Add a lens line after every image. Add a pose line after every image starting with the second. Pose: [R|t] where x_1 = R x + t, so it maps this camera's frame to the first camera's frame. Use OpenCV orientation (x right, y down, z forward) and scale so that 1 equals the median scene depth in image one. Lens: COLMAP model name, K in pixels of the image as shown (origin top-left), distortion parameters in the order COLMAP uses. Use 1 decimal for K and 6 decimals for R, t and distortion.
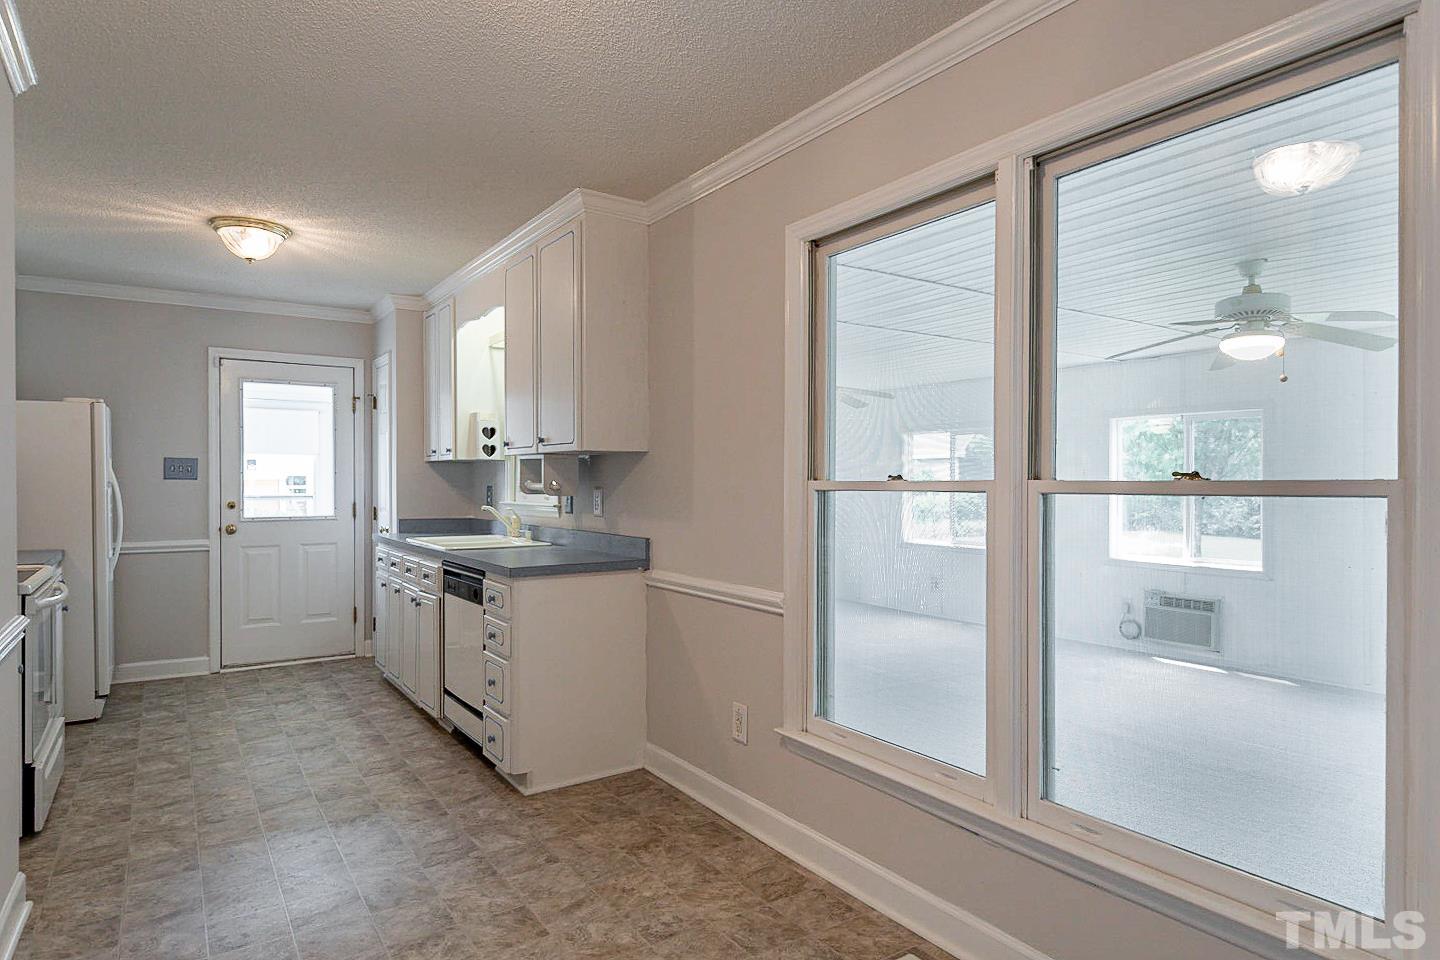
lens RADIAL K [[836.2, 0, 720.0], [0, 836.2, 480.0], [0, 0, 1]] dist [0.003079, -0.001734]
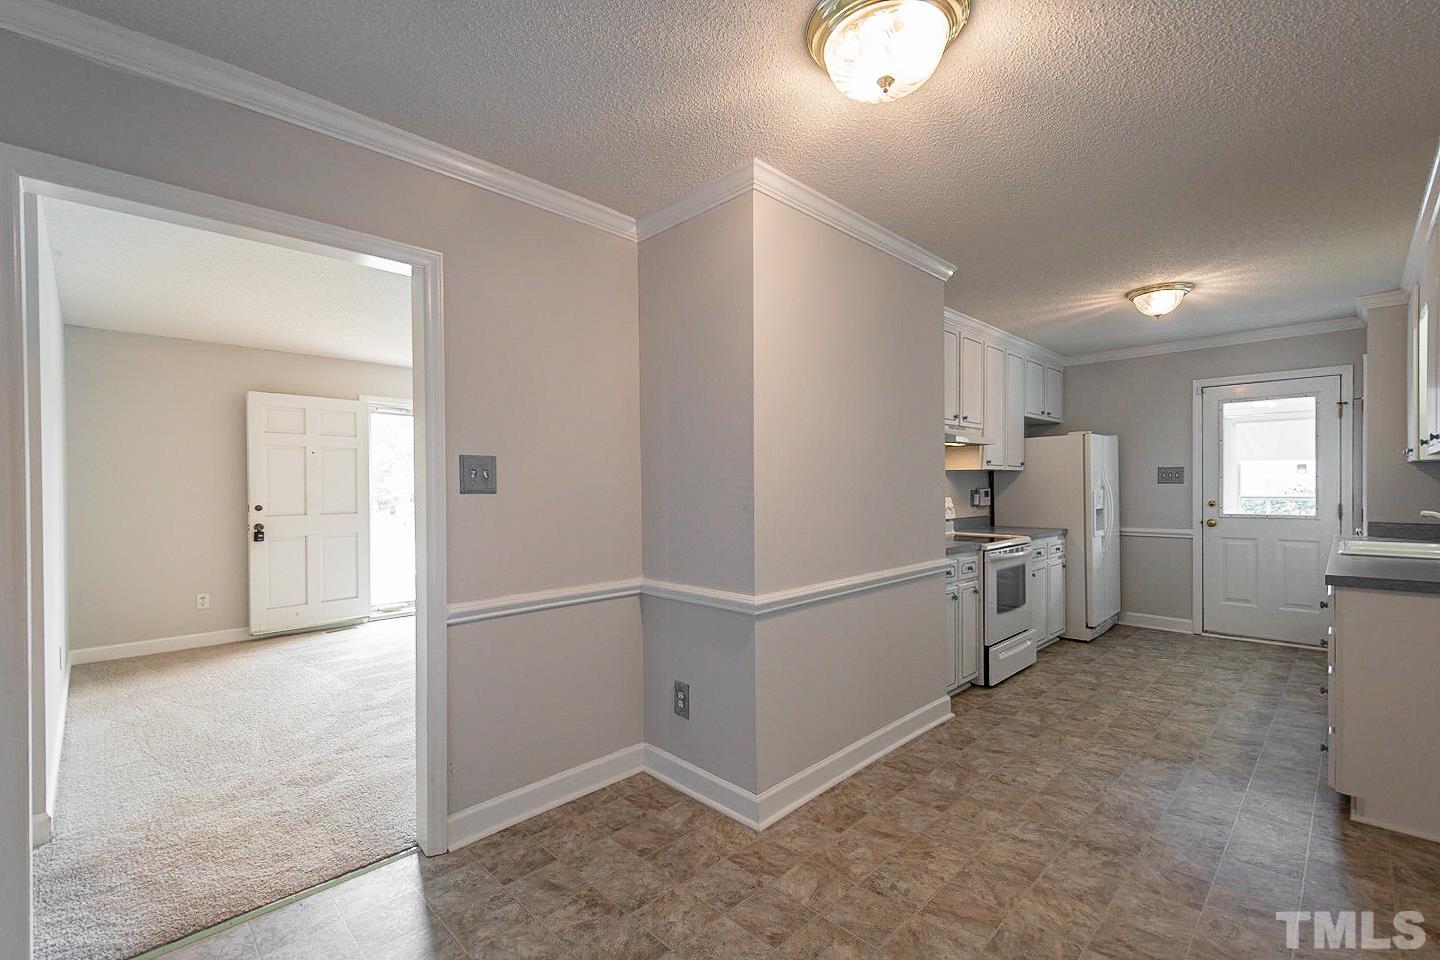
lens RADIAL K [[622.7, 0, 720.0], [0, 622.7, 480.0], [0, 0, 1]] dist [-0.000627, 0.000077]
pose [[0.189953, -0.011731, -0.981723, 0.241858], [0.008011, 0.999914, -0.010398, -0.001555], [0.981760, -0.005889, 0.190031, 0.130702]]
